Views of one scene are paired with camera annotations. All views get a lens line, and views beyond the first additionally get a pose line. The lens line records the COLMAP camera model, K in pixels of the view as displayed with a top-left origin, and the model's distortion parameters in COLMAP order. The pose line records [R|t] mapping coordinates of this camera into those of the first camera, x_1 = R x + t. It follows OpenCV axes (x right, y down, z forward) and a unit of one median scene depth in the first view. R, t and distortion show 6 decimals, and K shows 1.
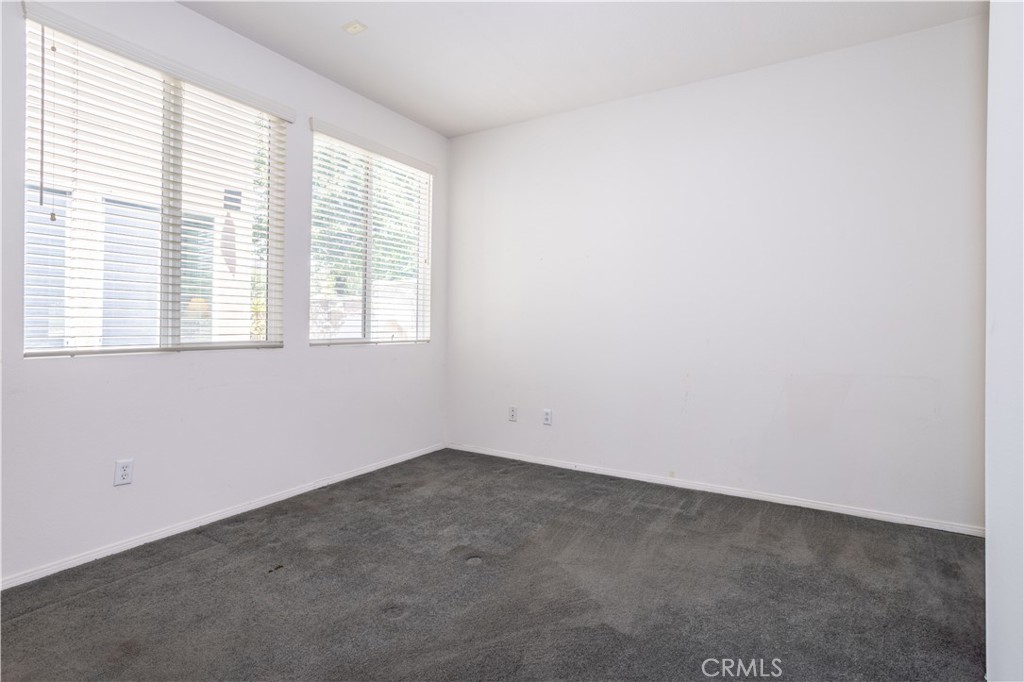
lens RADIAL K [[490.4, 0, 512.0], [0, 490.4, 341.0], [0, 0, 1]] dist [-0.003585, -0.000438]
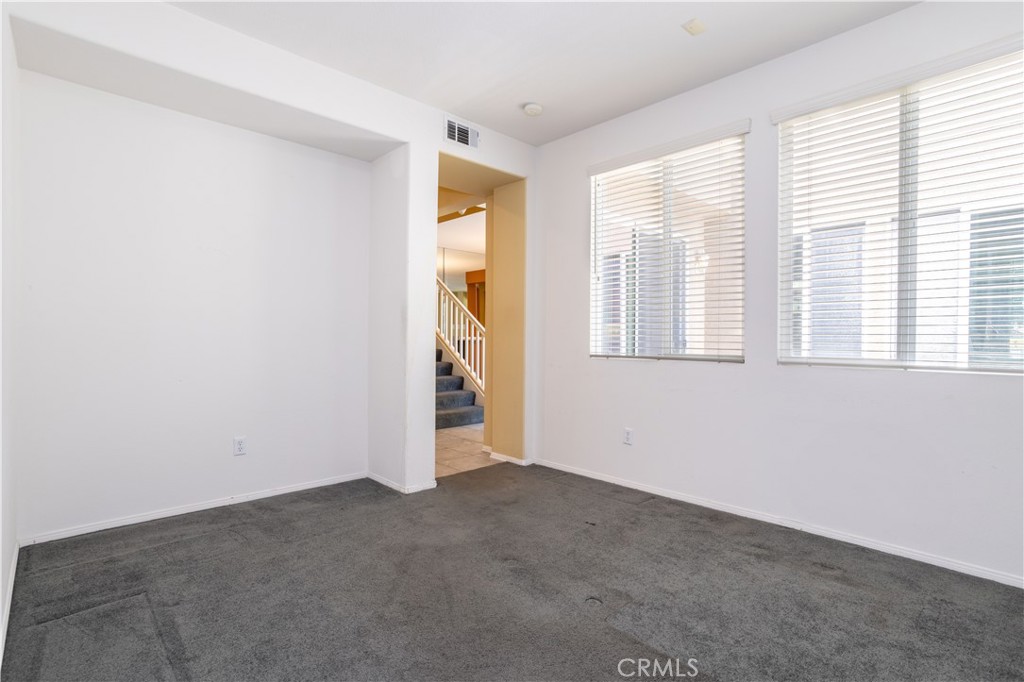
lens RADIAL K [[505.5, 0, 512.0], [0, 505.5, 341.0], [0, 0, 1]] dist [-0.001675, -0.000183]
pose [[-0.221138, 0.006194, -0.975223, 0.603491], [-0.035612, 0.999262, 0.014422, -0.027488], [0.974592, 0.037919, -0.220754, 0.724786]]
